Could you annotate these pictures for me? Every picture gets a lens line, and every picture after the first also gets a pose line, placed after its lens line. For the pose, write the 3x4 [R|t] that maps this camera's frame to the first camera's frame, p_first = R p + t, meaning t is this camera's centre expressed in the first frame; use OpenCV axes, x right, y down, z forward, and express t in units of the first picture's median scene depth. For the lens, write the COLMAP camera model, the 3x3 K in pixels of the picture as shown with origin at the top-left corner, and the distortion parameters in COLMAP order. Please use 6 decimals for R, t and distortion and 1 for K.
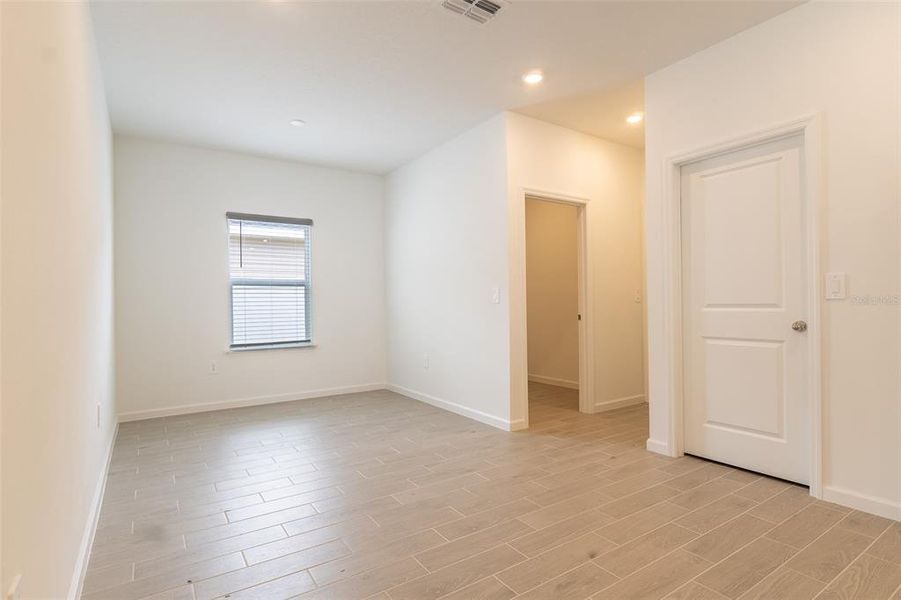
lens RADIAL K [[455.4, 0, 449.3], [0, 455.4, 303.2], [0, 0, 1]] dist [-0.000920, -0.000410]
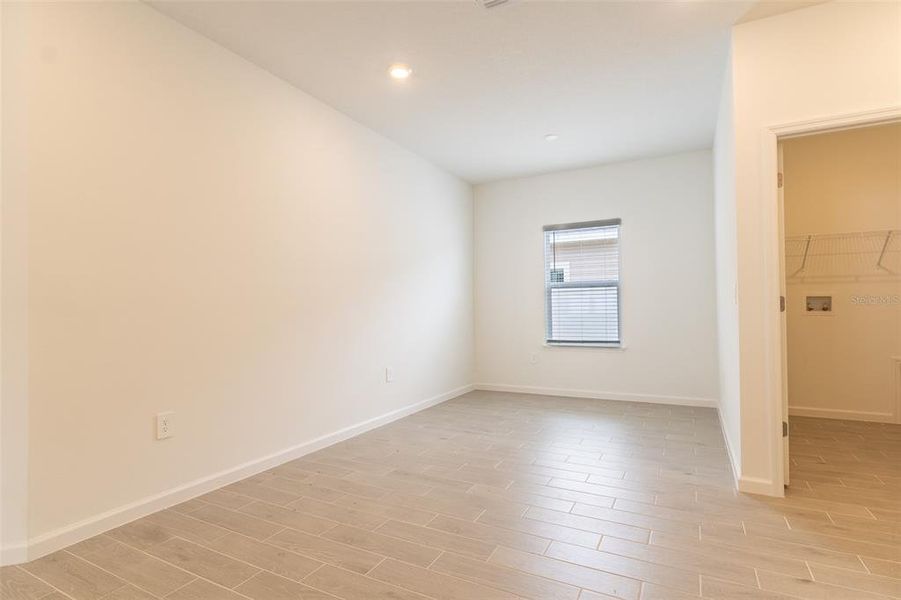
lens RADIAL K [[450.7, 0, 454.3], [0, 450.7, 308.2], [0, 0, 1]] dist [-0.002710, -0.000647]
pose [[0.506798, 0.009944, -0.862007, 0.375607], [0.000224, 0.999932, 0.011667, -0.001887], [0.862065, -0.006105, 0.506762, 0.213828]]
